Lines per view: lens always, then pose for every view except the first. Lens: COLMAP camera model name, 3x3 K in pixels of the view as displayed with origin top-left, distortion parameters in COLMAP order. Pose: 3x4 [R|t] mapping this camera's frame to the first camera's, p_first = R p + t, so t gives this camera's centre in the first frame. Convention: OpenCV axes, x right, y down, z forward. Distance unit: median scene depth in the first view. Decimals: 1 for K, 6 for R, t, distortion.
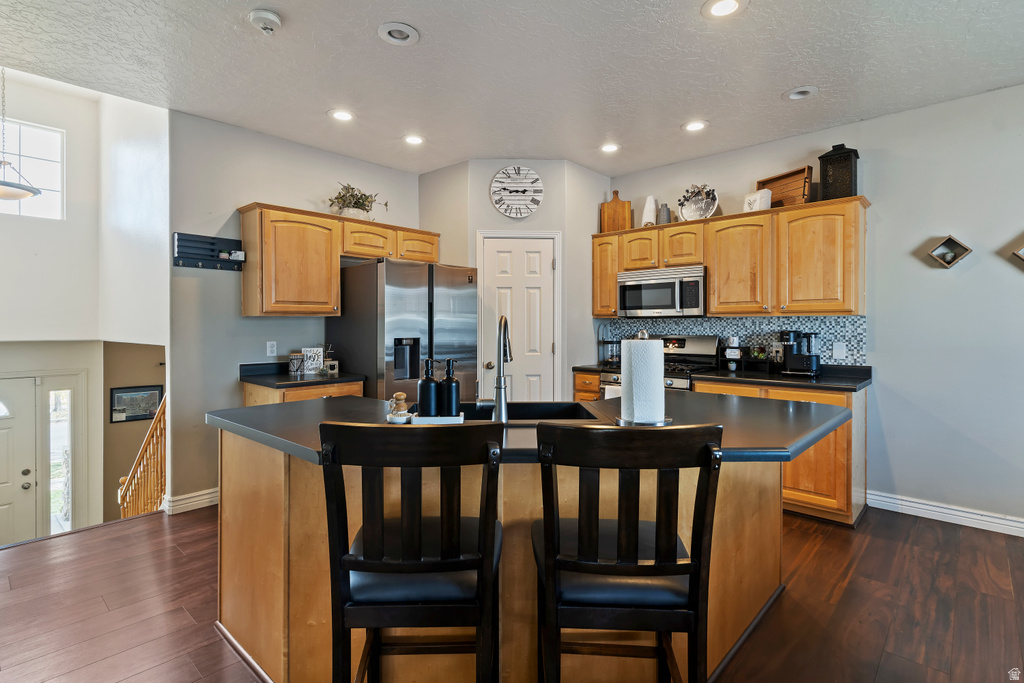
lens RADIAL K [[497.2, 0, 522.6], [0, 497.2, 327.6], [0, 0, 1]] dist [-0.000057, 0.000695]
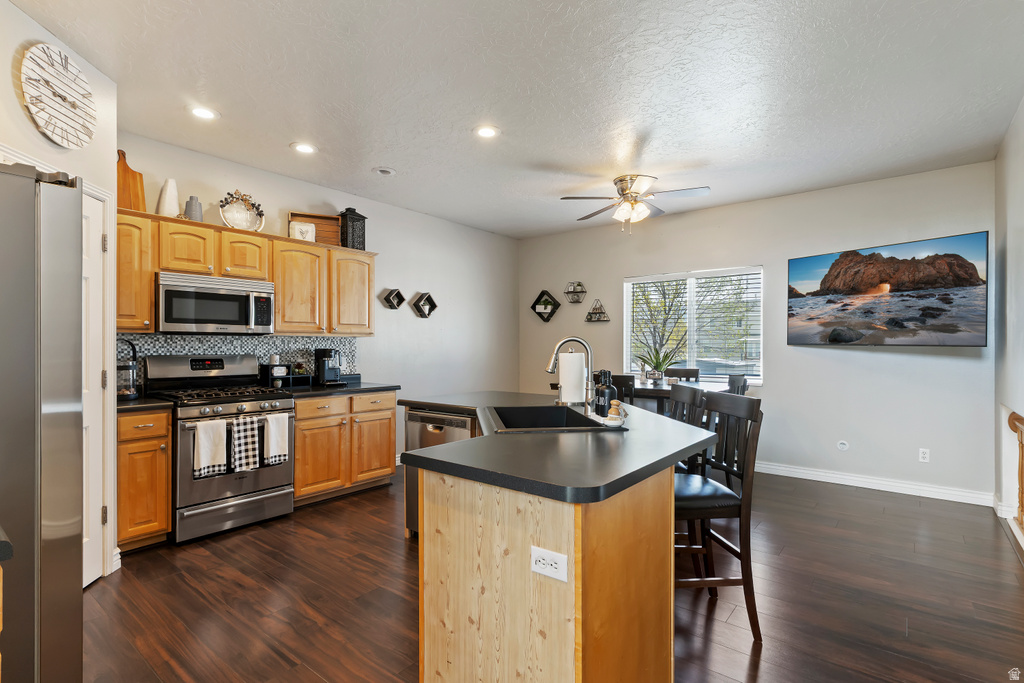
lens RADIAL K [[497.2, 0, 505.1], [0, 497.2, 344.8], [0, 0, 1]] dist [-0.000057, 0.000695]
pose [[-0.044155, 0.001519, 0.999024, -0.644957], [0.001235, 0.999998, -0.001465, -0.000437], [-0.999024, 0.001169, -0.044157, 0.595964]]
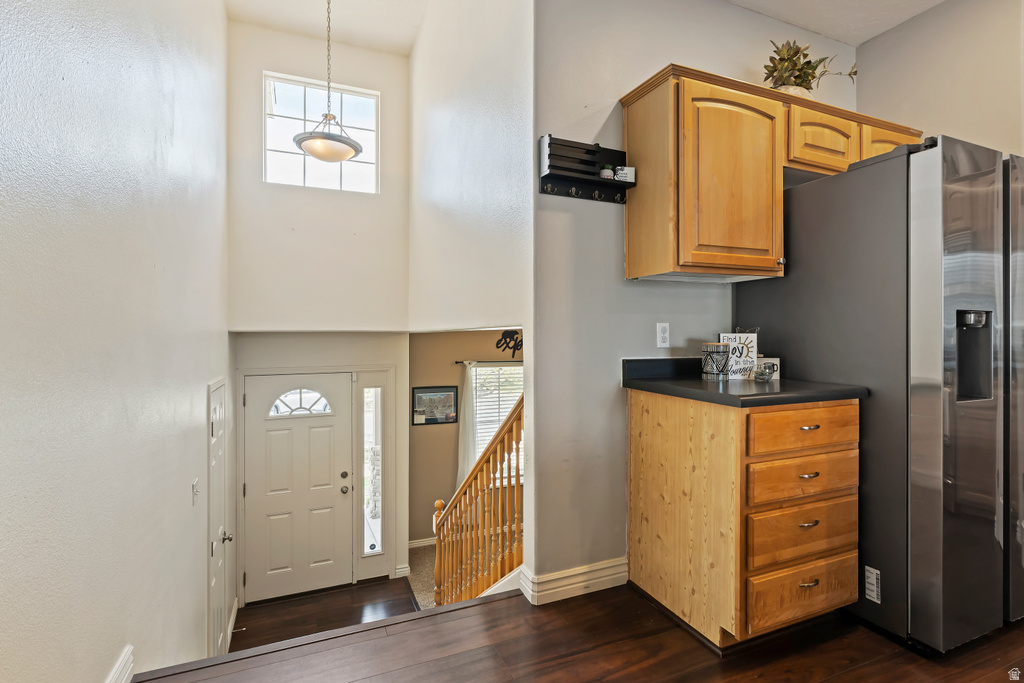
lens RADIAL K [[497.2, 0, 512.3], [0, 497.2, 337.6], [0, 0, 1]] dist [-0.000057, 0.000695]
pose [[0.903913, 0.002485, -0.427710, -0.404474], [-0.002655, 0.999996, 0.000201, 0.044881], [0.427709, 0.000954, 0.903916, 0.375885]]
